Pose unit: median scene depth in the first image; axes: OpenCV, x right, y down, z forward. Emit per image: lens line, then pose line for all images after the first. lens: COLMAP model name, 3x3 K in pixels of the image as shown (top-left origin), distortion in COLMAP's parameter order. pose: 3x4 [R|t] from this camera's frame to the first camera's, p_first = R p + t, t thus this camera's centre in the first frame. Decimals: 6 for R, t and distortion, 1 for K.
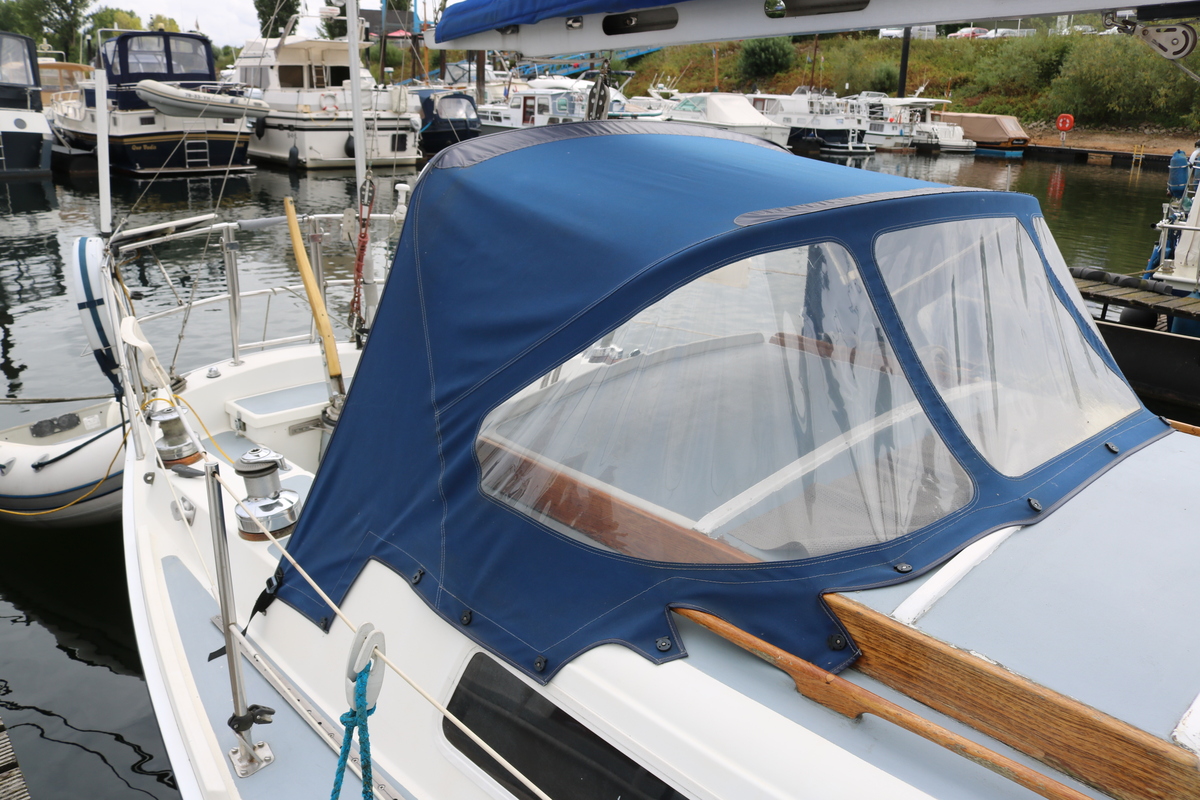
lens RADIAL K [[994.3, 0, 598.8], [0, 994.3, 394.3], [0, 0, 1]] dist [-0.161220, 0.133191]
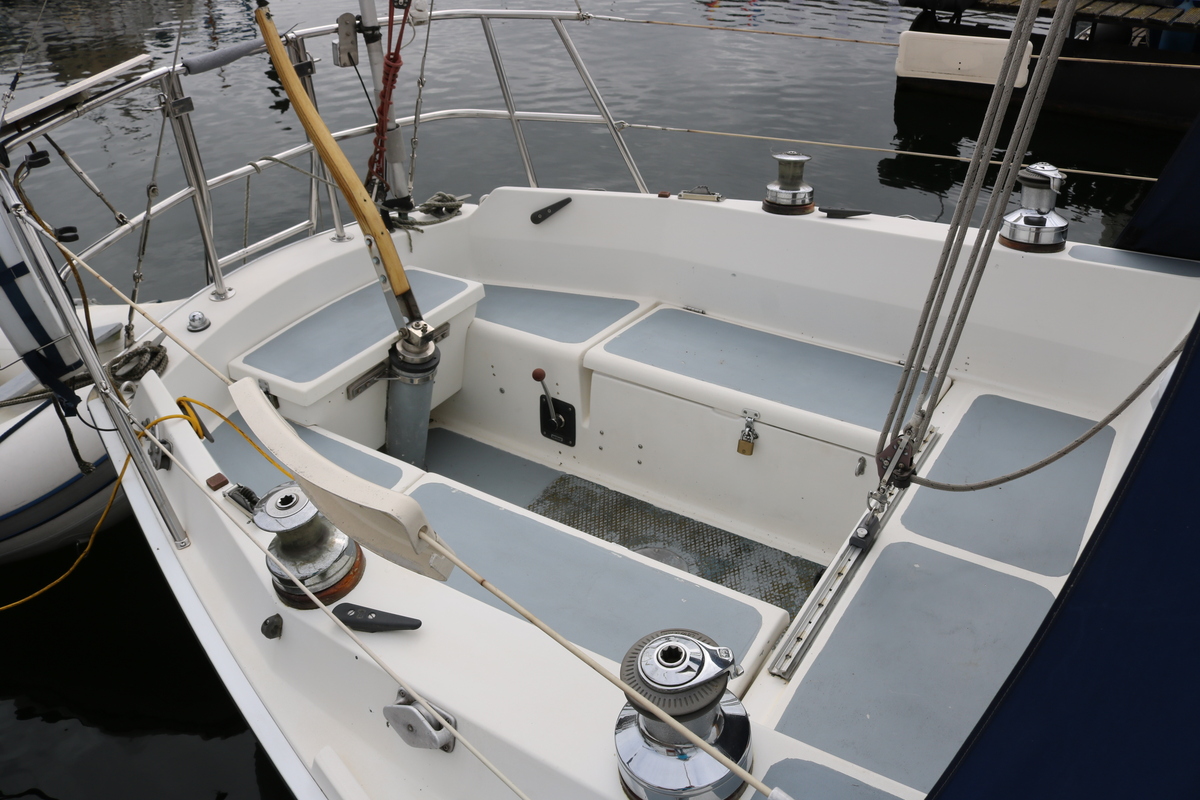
lens RADIAL K [[994.3, 0, 598.8], [0, 994.3, 394.3], [0, 0, 1]] dist [-0.161220, 0.133191]
pose [[0.973306, -0.174996, 0.148497, -0.203693], [0.134451, 0.959118, 0.249029, -0.078524], [-0.186005, -0.222416, 0.957044, 0.293172]]
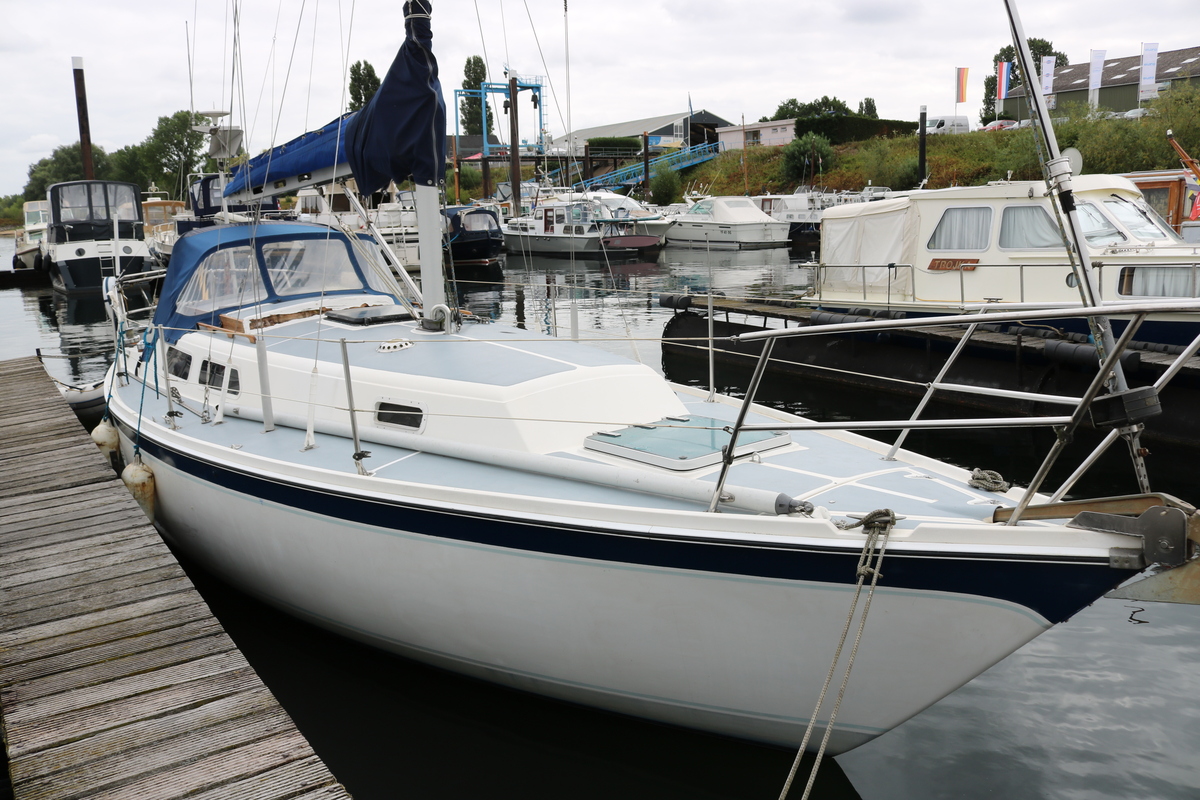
lens RADIAL K [[994.3, 0, 598.8], [0, 994.3, 394.3], [0, 0, 1]] dist [-0.161220, 0.133191]
pose [[0.994275, -0.036912, -0.100277, 0.092934], [0.025960, 0.993767, -0.108413, 0.041954], [0.103654, 0.105190, 0.989035, -0.126598]]
